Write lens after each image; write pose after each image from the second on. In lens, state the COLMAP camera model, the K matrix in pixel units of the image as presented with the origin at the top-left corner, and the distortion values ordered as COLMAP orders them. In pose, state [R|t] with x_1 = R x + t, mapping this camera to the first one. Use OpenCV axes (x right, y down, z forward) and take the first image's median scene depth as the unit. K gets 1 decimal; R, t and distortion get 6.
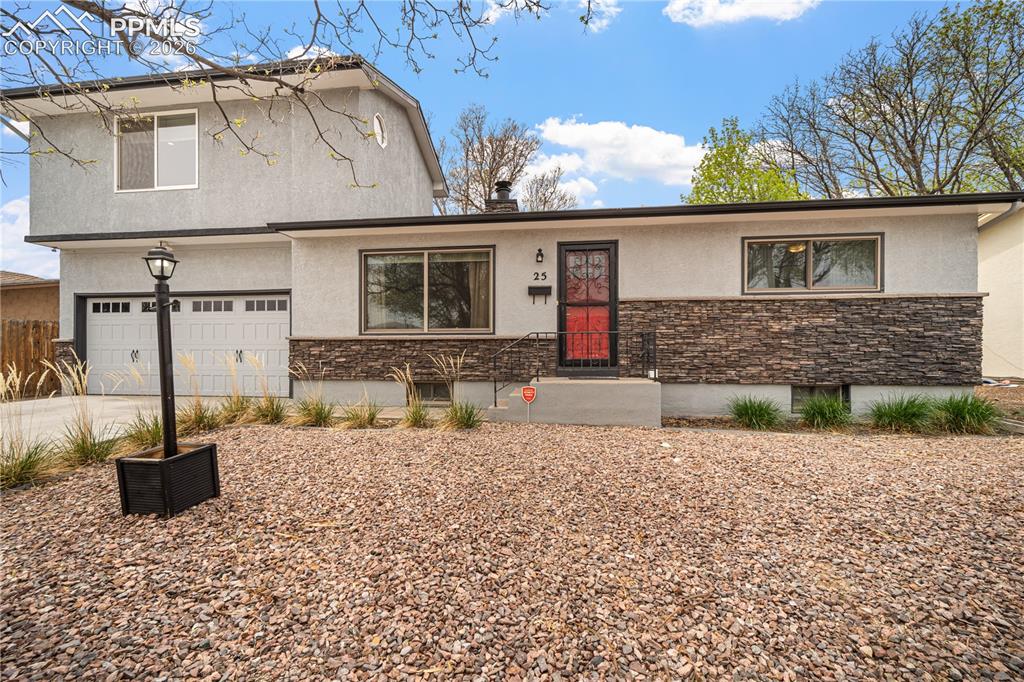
lens RADIAL K [[412.7, 0, 506.3], [0, 412.7, 344.2], [0, 0, 1]] dist [0.001385, -0.000050]
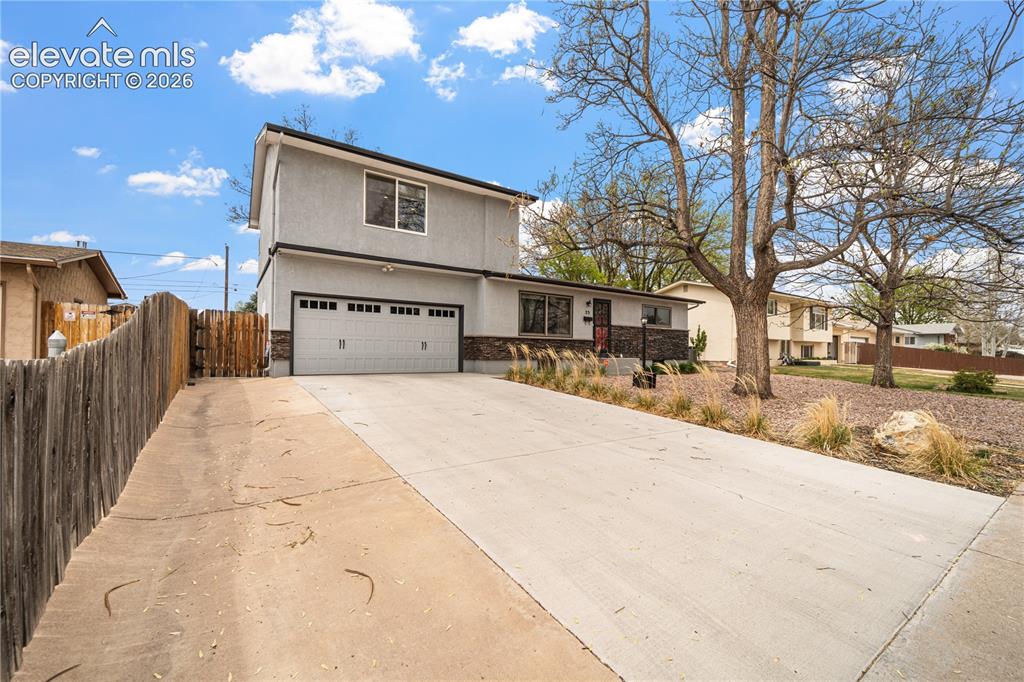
lens RADIAL K [[412.7, 0, 506.3], [0, 412.7, 344.2], [0, 0, 1]] dist [0.001385, -0.000050]
pose [[0.753327, 0.023101, 0.657240, -1.600396], [-0.017517, 0.999733, -0.015062, 0.046036], [-0.657413, -0.000166, 0.753530, -0.373760]]
